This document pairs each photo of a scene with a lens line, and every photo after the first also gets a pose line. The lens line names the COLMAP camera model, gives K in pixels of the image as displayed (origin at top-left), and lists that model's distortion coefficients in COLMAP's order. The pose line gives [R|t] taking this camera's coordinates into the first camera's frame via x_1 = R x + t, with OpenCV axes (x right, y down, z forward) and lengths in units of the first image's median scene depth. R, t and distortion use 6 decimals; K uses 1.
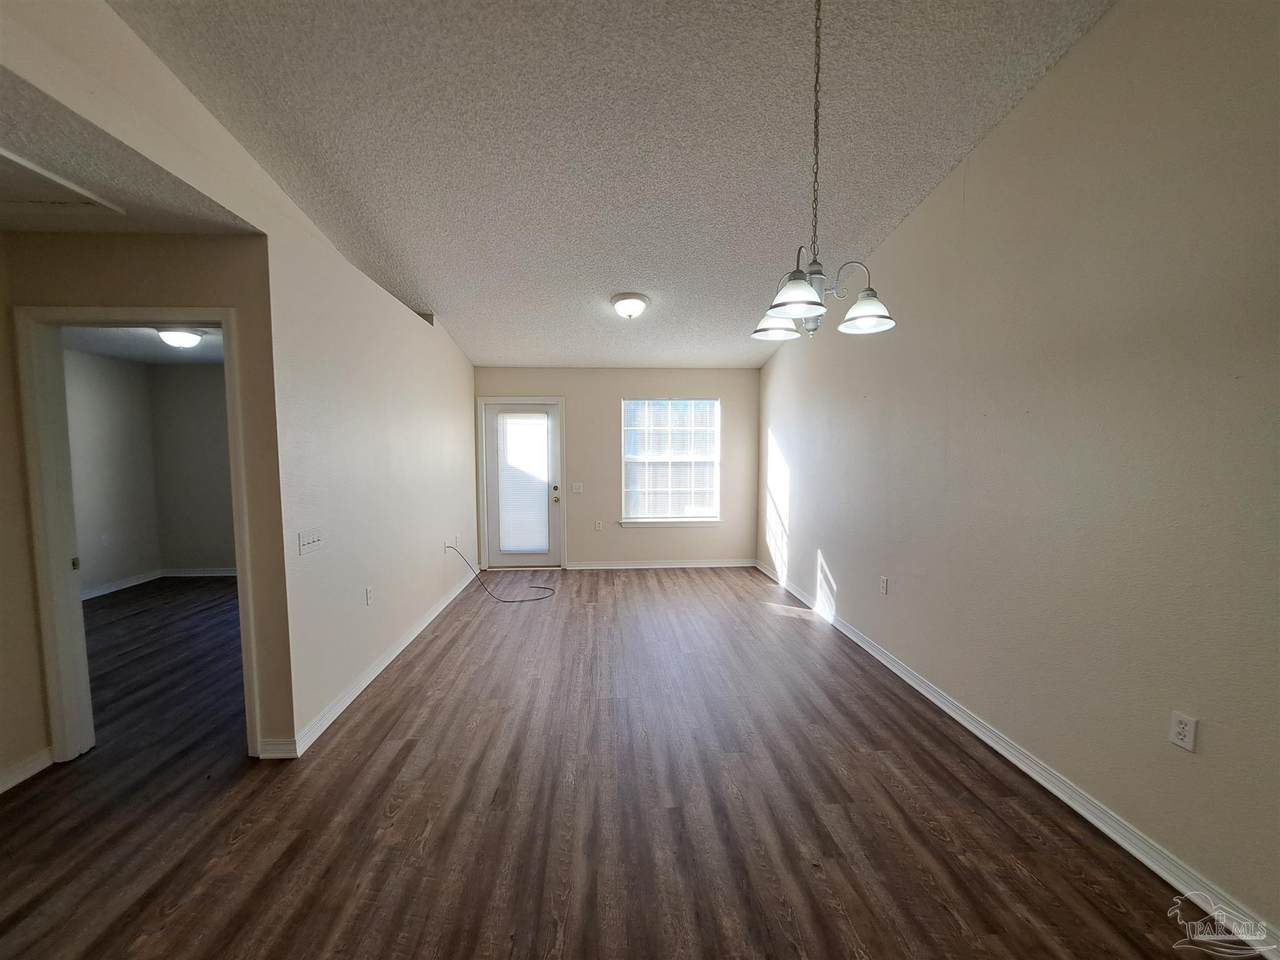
lens RADIAL K [[514.6, 0, 647.5], [0, 514.6, 480.8], [0, 0, 1]] dist [-0.013052, -0.001432]
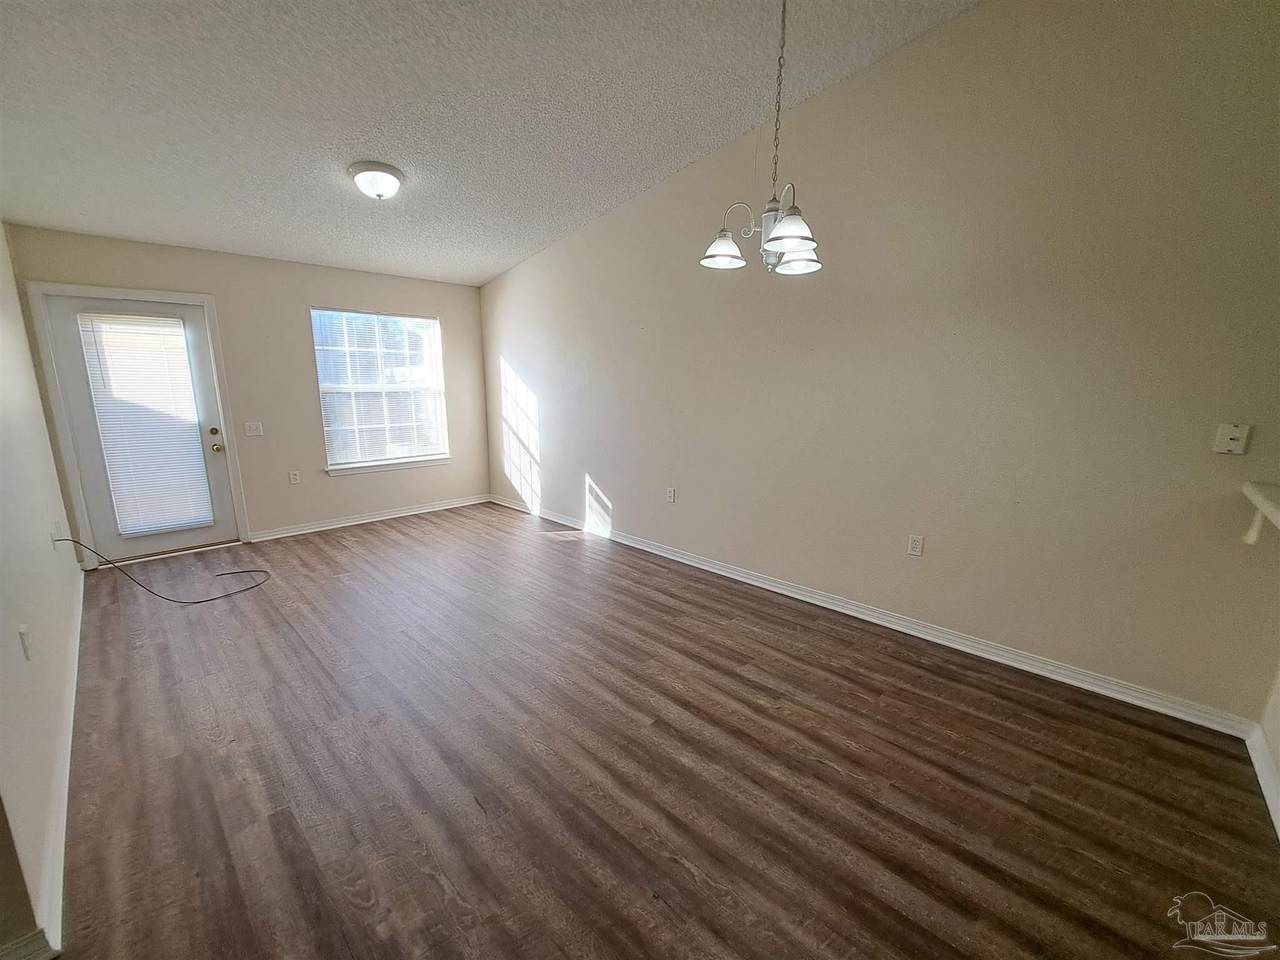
lens RADIAL K [[514.6, 0, 645.4], [0, 514.6, 487.0], [0, 0, 1]] dist [-0.013052, -0.001432]
pose [[0.743374, -0.128227, 0.656470, -0.270106], [0.032629, 0.987236, 0.155887, -0.000460], [-0.668080, -0.094463, 0.738069, 0.129126]]
